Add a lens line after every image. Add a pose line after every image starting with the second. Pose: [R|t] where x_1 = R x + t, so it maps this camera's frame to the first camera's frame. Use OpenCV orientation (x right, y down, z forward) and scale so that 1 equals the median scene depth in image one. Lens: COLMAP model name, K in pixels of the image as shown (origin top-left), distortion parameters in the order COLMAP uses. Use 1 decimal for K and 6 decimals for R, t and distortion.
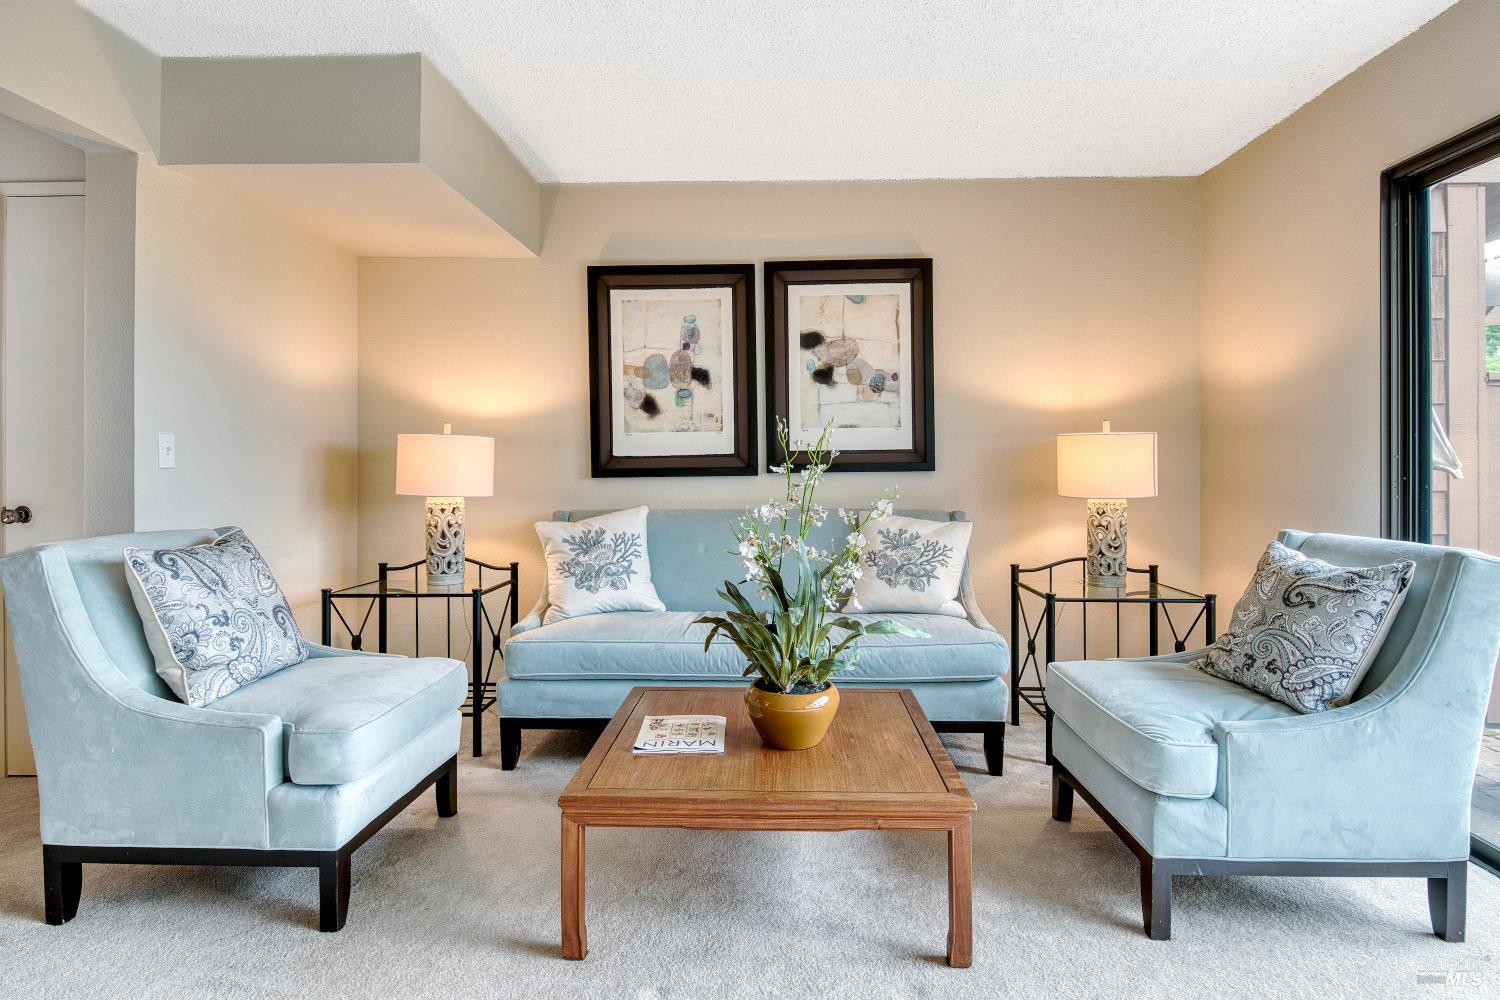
lens RADIAL K [[828.0, 0, 751.1], [0, 828.0, 475.7], [0, 0, 1]] dist [-0.013965, -0.000778]
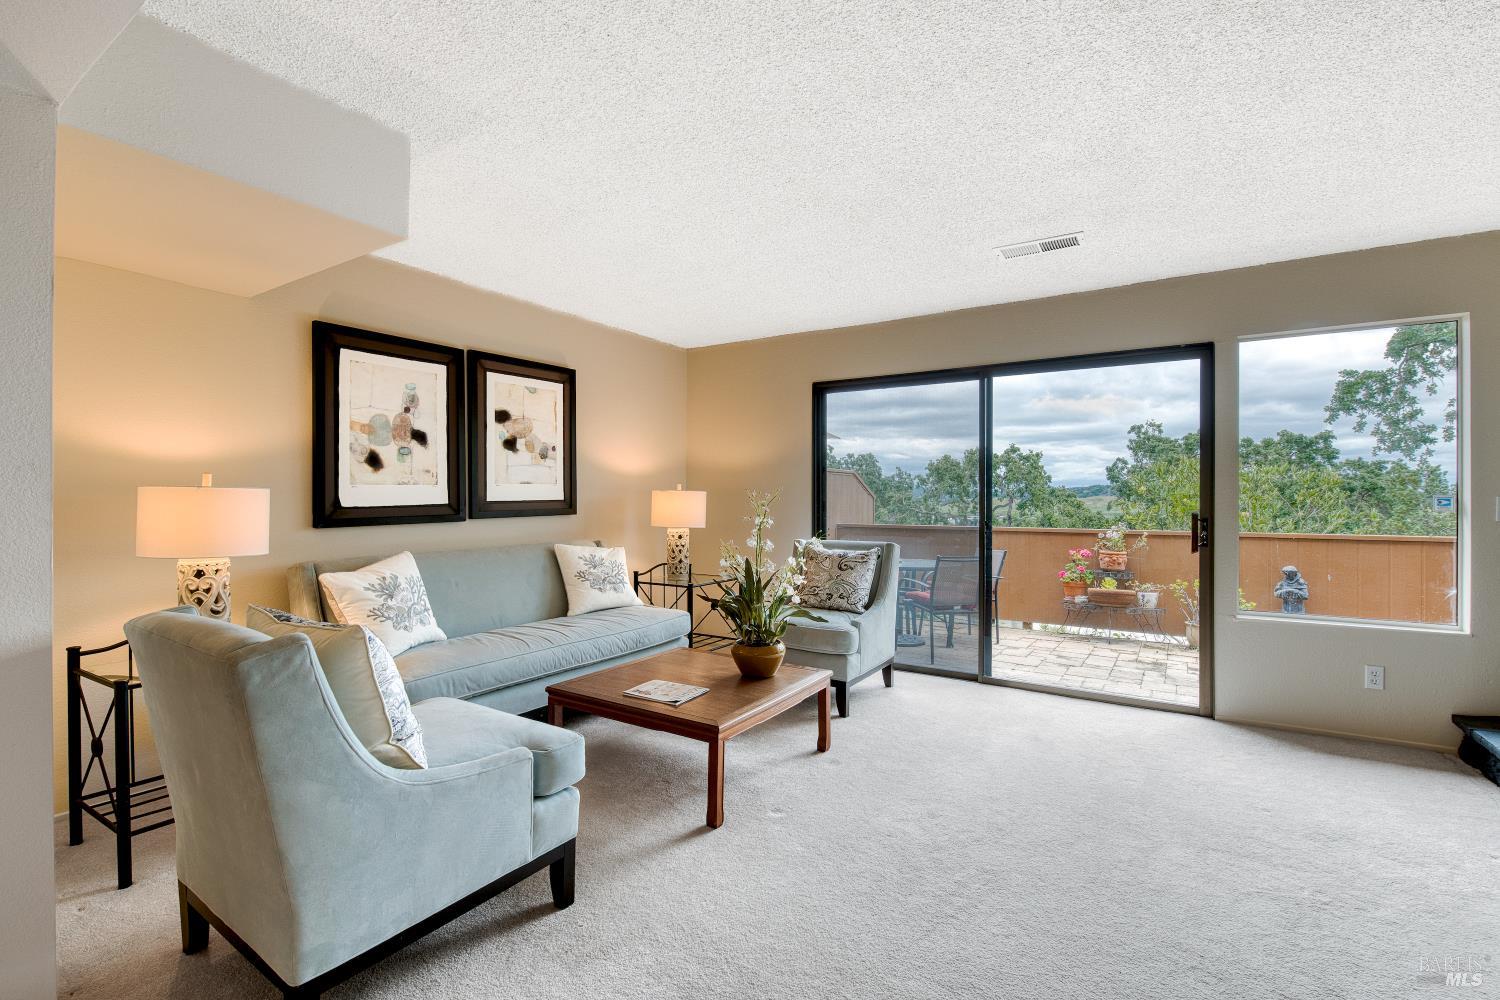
lens RADIAL K [[654.9, 0, 751.6], [0, 654.9, 496.8], [0, 0, 1]] dist [0.001475, -0.000062]
pose [[0.528900, 0.000564, 0.848684, -0.597433], [0.013943, 0.999859, -0.009353, -0.021550], [-0.848569, 0.016780, 0.528818, 0.120599]]
